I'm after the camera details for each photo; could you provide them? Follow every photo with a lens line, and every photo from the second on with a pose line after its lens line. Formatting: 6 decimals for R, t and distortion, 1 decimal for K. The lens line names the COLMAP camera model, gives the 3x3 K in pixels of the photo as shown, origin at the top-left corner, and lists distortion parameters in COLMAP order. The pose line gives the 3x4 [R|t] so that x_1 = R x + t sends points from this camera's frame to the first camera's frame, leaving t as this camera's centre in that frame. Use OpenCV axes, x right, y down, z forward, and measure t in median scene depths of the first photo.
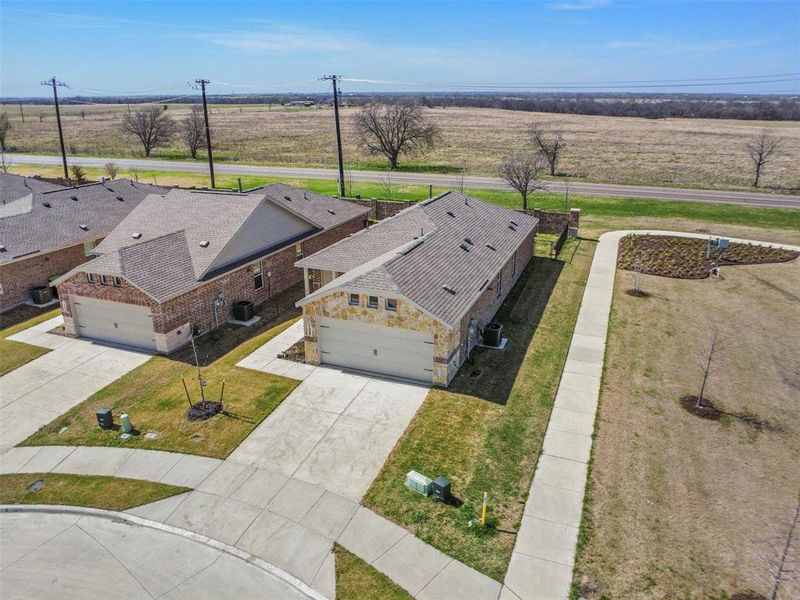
lens RADIAL K [[588.5, 0, 402.8], [0, 588.5, 305.1], [0, 0, 1]] dist [-0.027557, -0.005566]
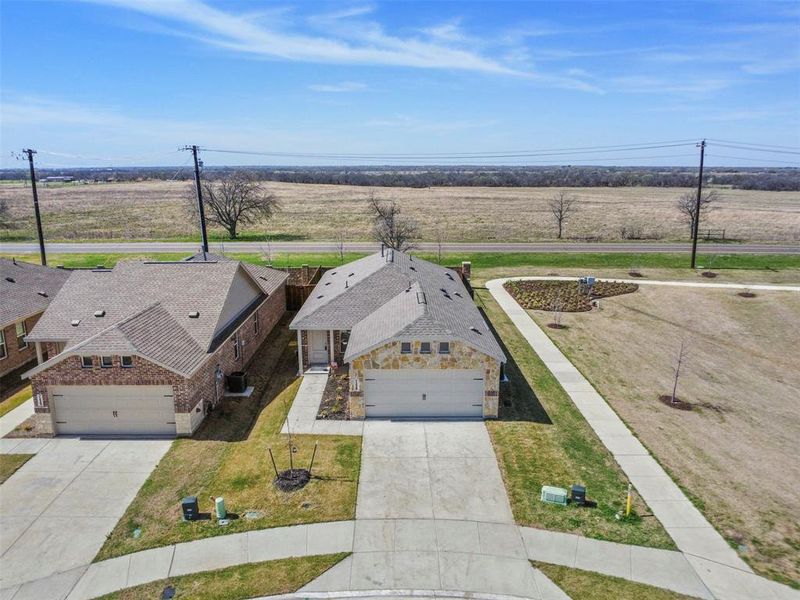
lens RADIAL K [[588.5, 0, 403.5], [0, 588.5, 303.0], [0, 0, 1]] dist [-0.027557, -0.005566]
pose [[0.927537, -0.083496, 0.364284, -0.423353], [0.126478, 0.987339, -0.095734, 0.010232], [-0.351679, 0.134870, 0.926354, 0.019338]]
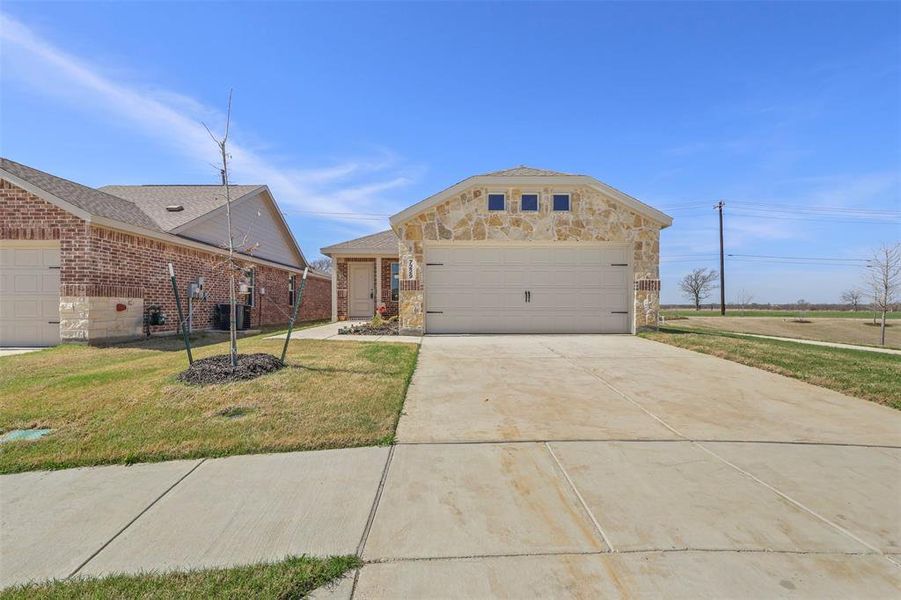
lens RADIAL K [[419.9, 0, 446.5], [0, 419.9, 305.6], [0, 0, 1]] dist [-0.001229, 0.000240]
pose [[0.929247, 0.000866, 0.369458, -0.268214], [0.127988, 0.937322, -0.324108, 0.207055], [-0.346582, 0.348462, 0.870893, 0.619428]]
